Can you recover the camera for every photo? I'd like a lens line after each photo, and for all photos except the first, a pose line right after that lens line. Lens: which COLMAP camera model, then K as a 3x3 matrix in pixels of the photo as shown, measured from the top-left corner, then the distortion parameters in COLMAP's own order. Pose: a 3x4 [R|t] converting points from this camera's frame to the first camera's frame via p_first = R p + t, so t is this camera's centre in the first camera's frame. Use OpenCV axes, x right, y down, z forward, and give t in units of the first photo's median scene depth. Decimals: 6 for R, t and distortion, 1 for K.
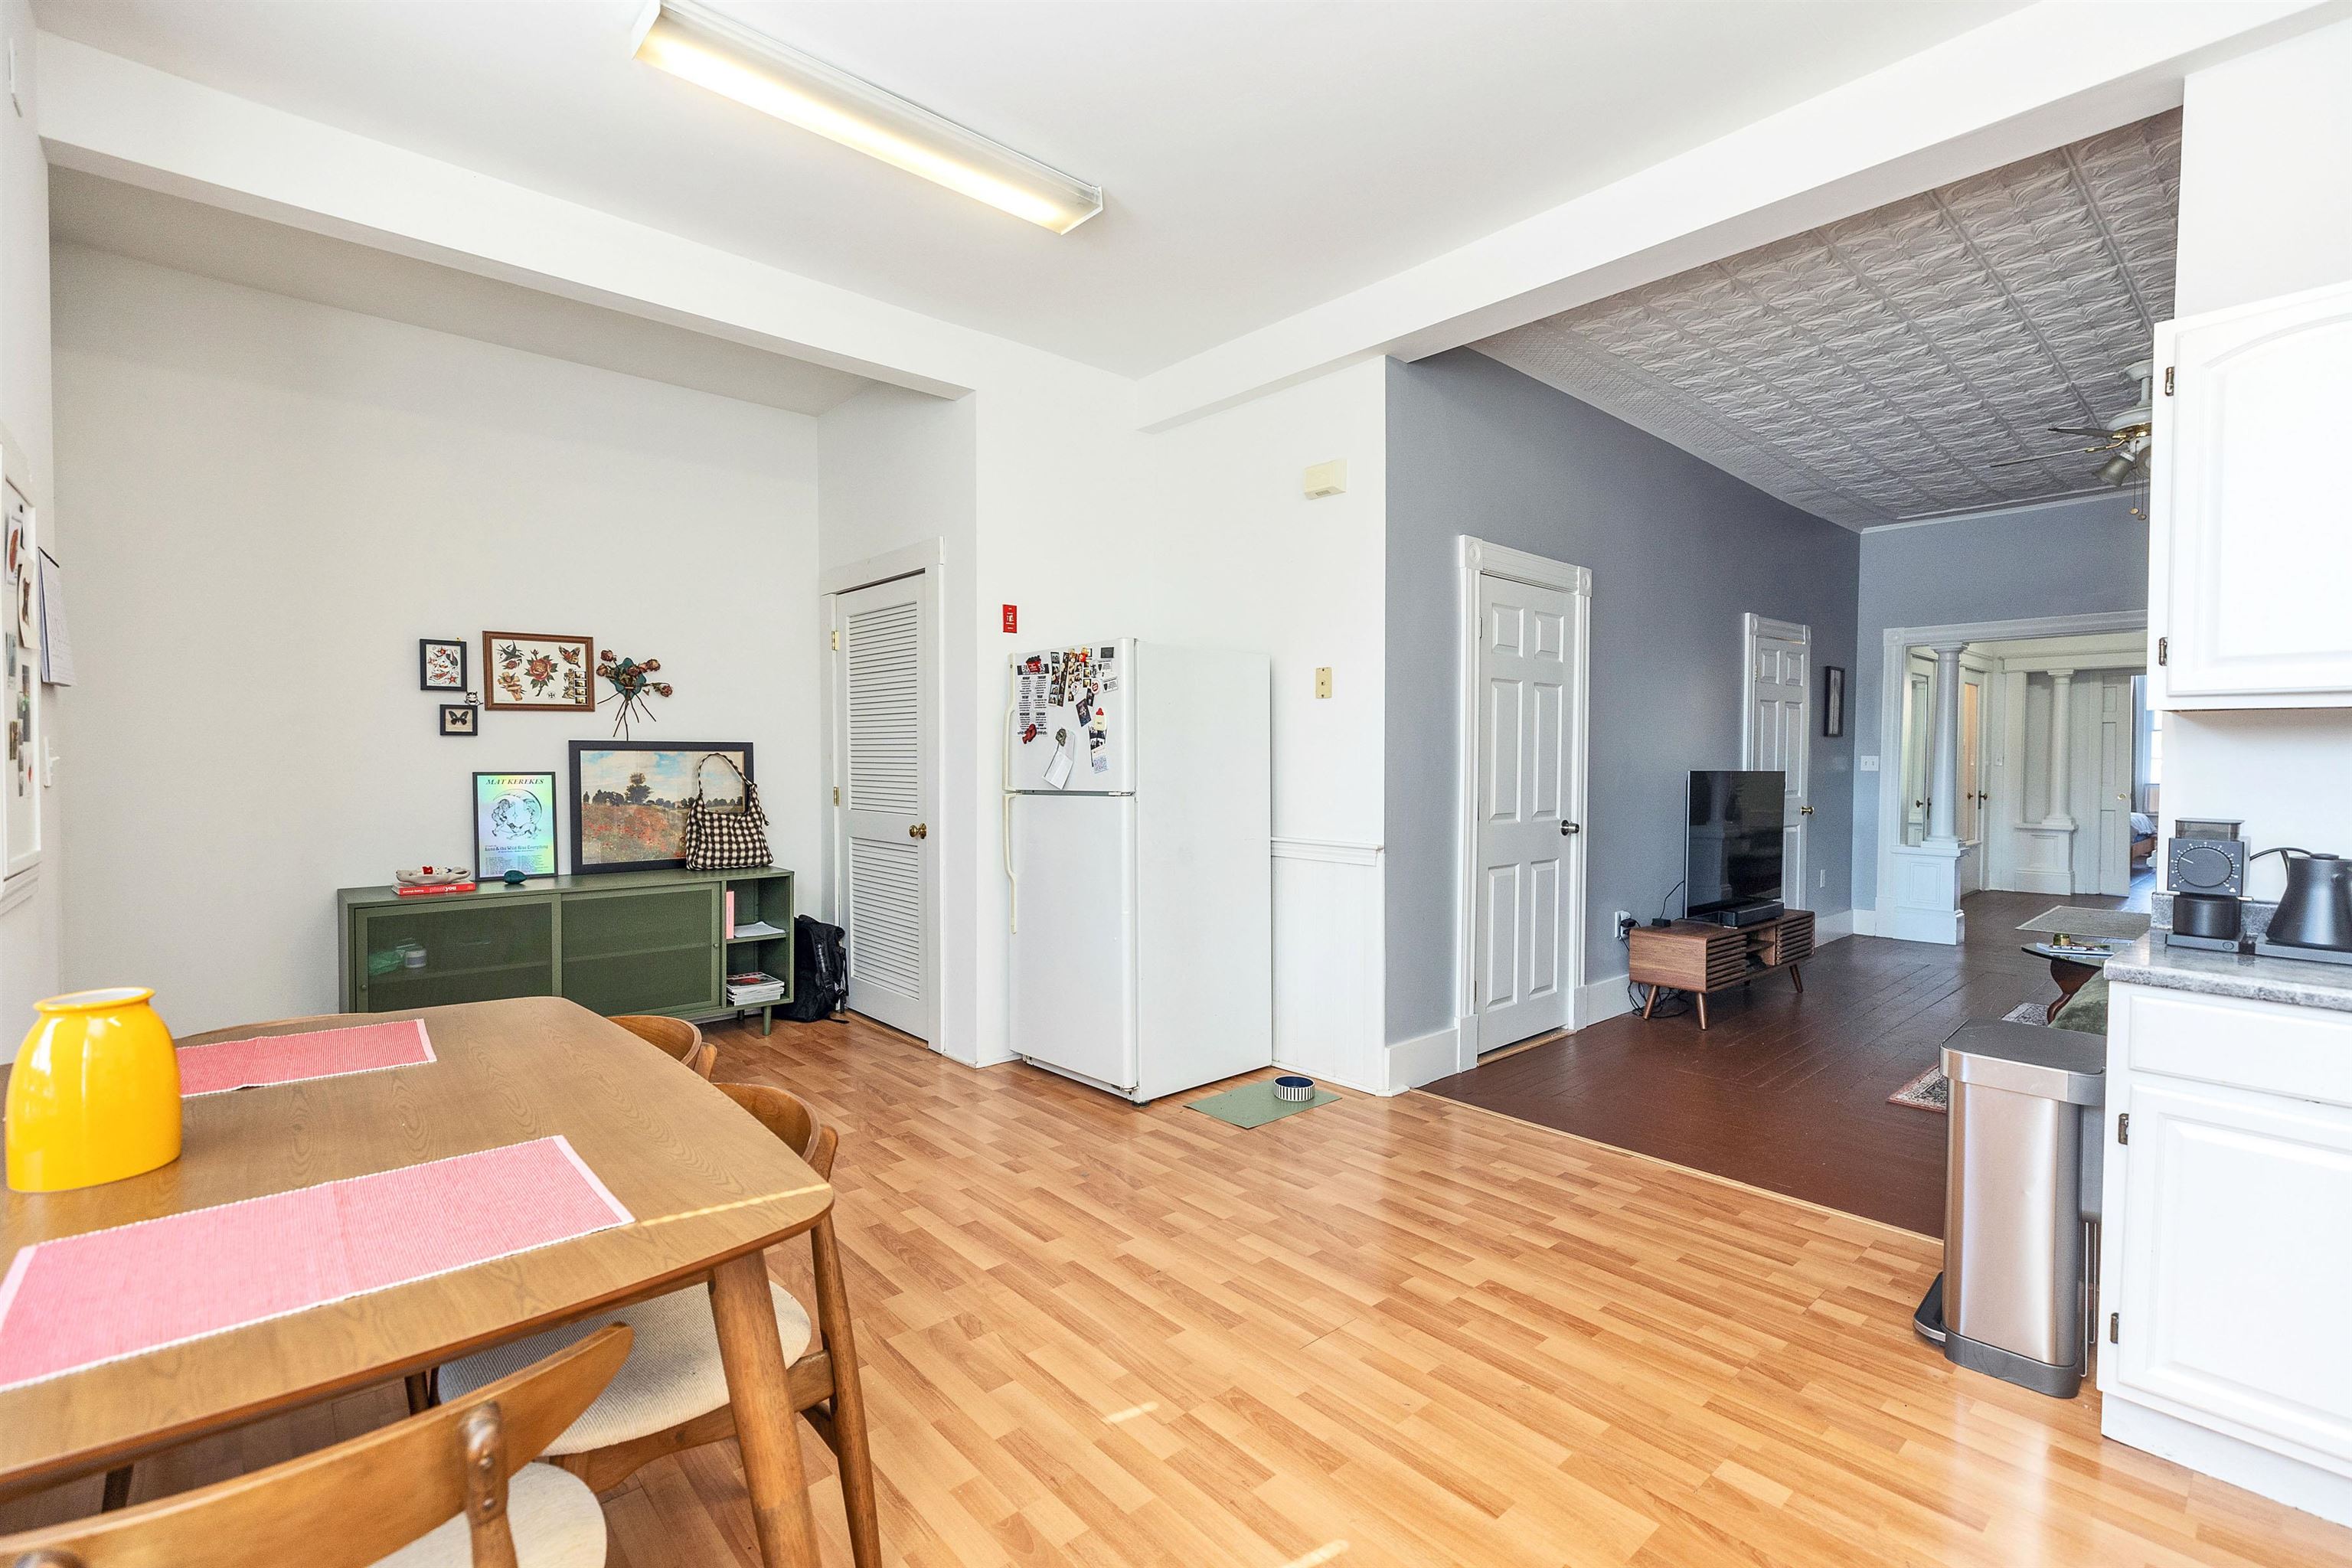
lens RADIAL K [[1053.3, 0, 1162.7], [0, 1053.3, 771.4], [0, 0, 1]] dist [0.002170, 0.000158]
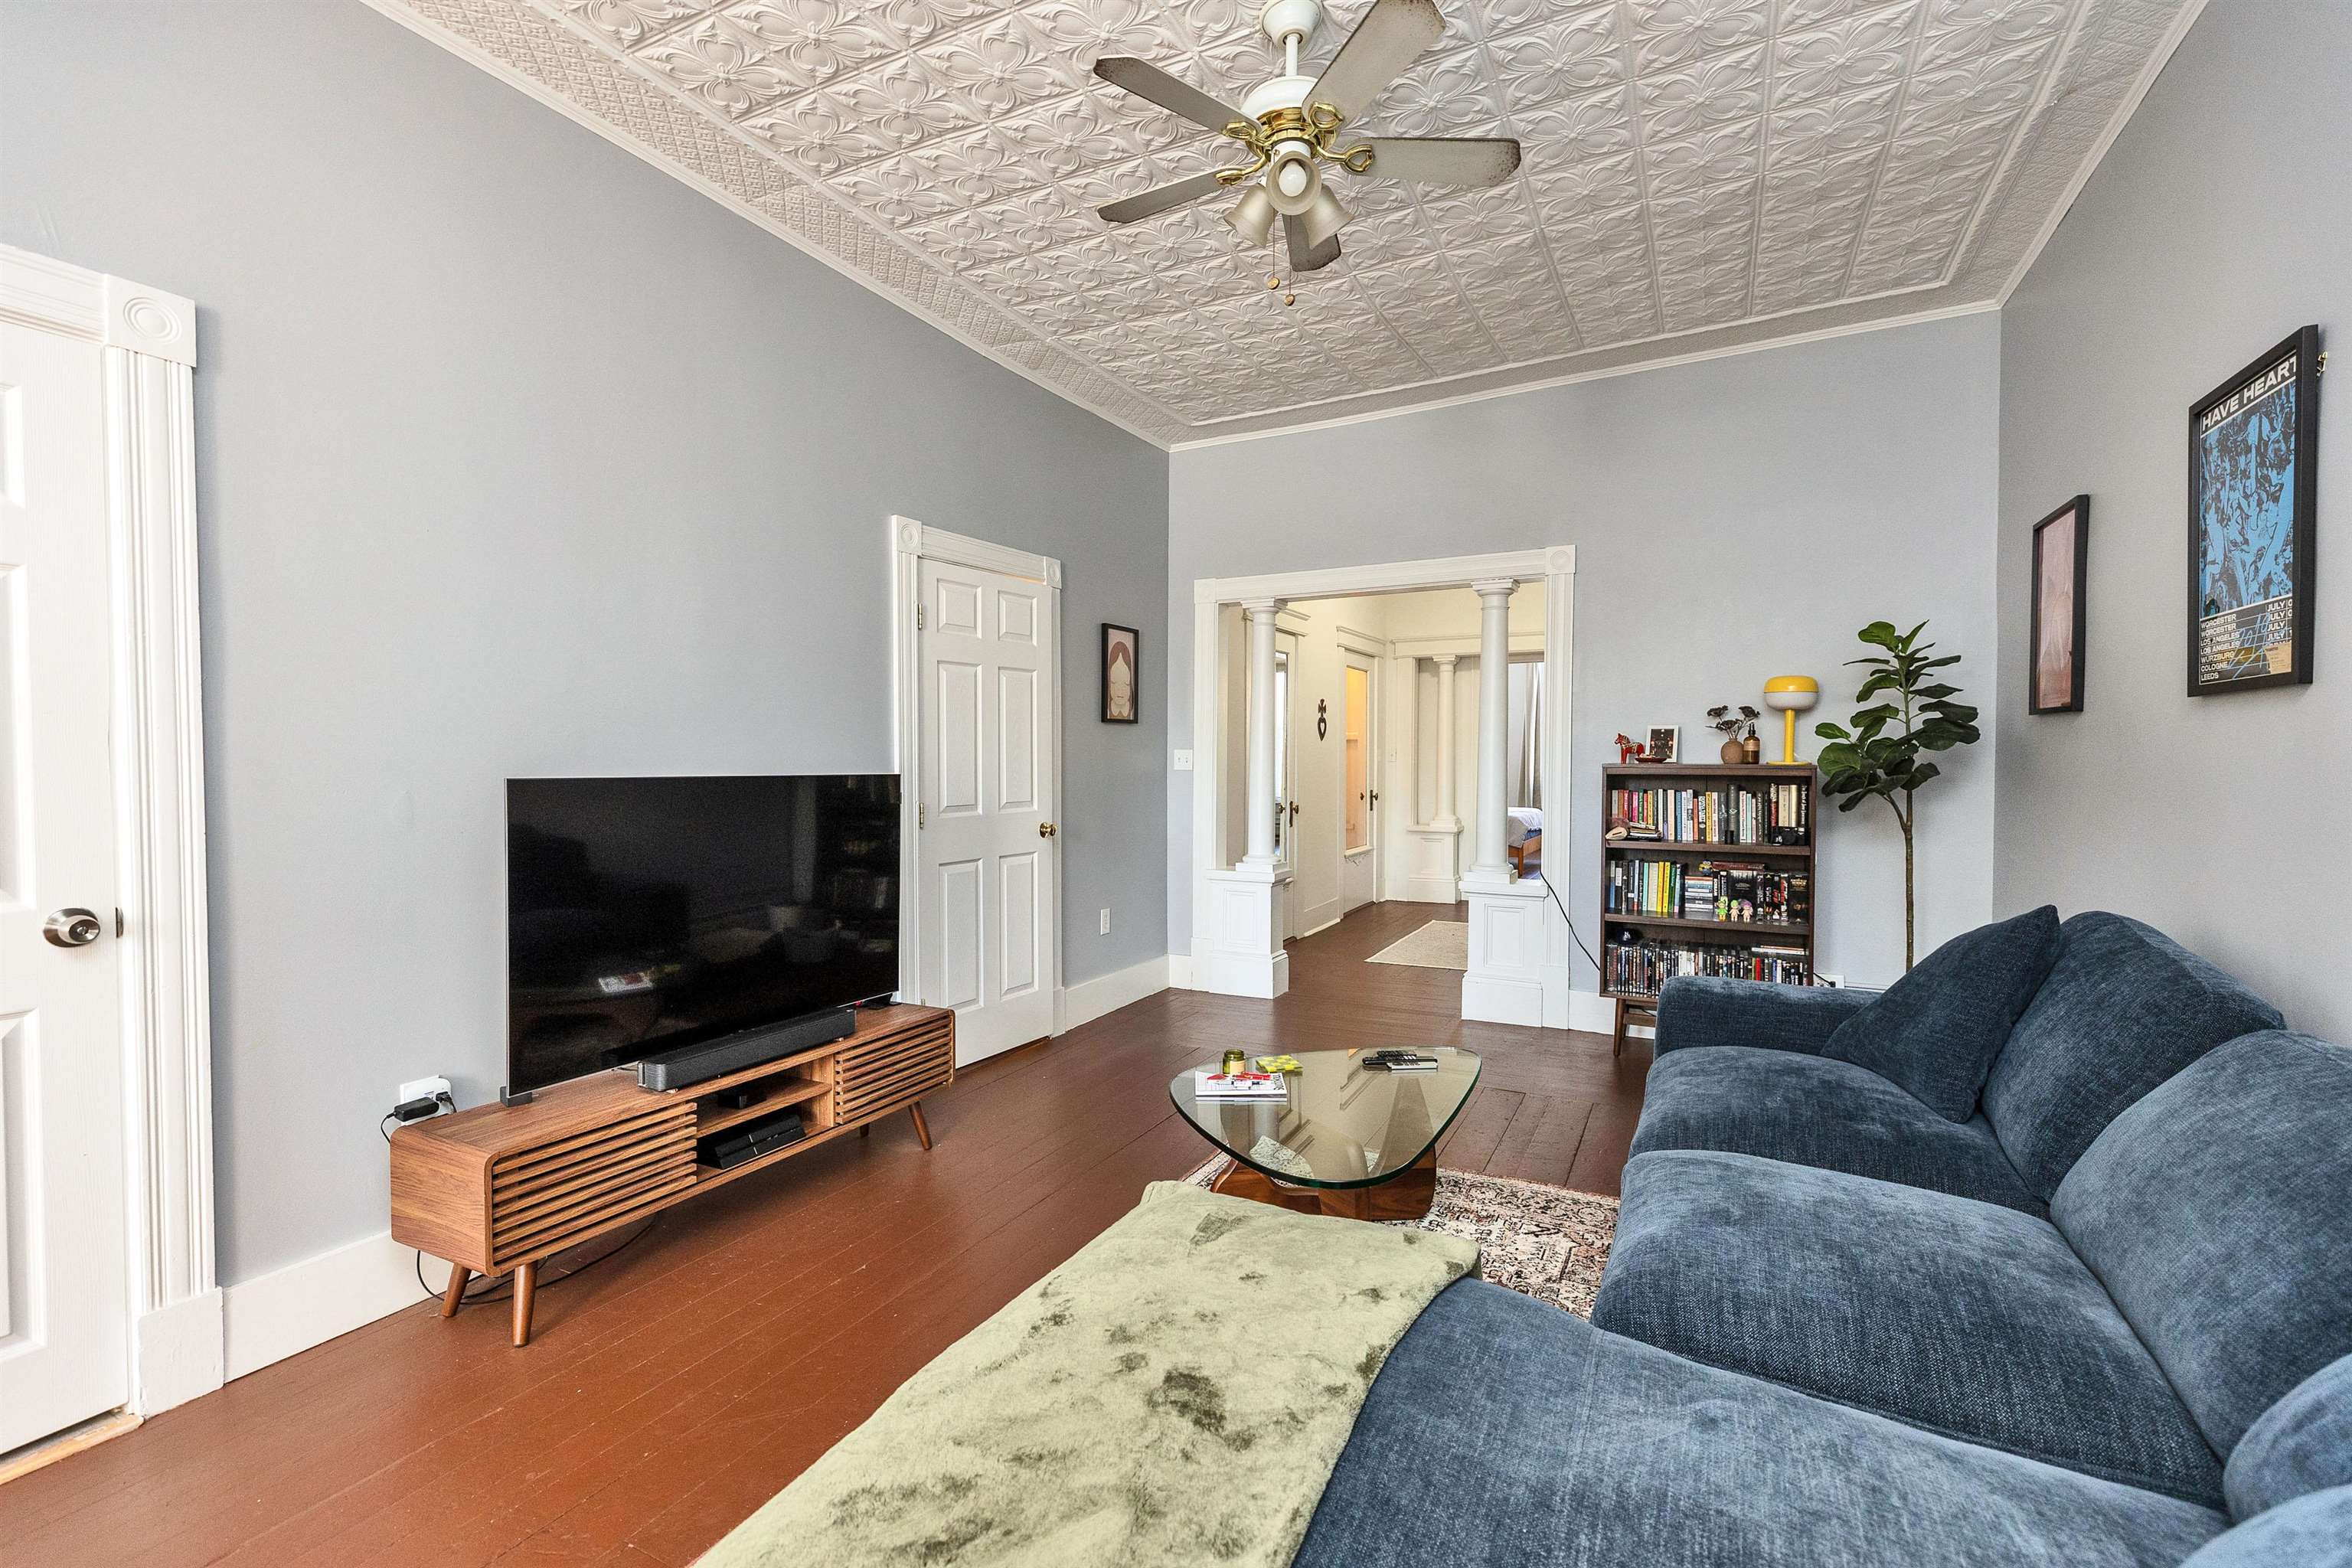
lens RADIAL K [[1053.3, 0, 1199.8], [0, 1053.3, 785.8], [0, 0, 1]] dist [0.002170, 0.000158]
pose [[0.927938, -0.015205, 0.372425, 1.063113], [0.009795, 0.999817, 0.016415, -0.004837], [-0.372607, -0.011584, 0.927917, 0.794990]]
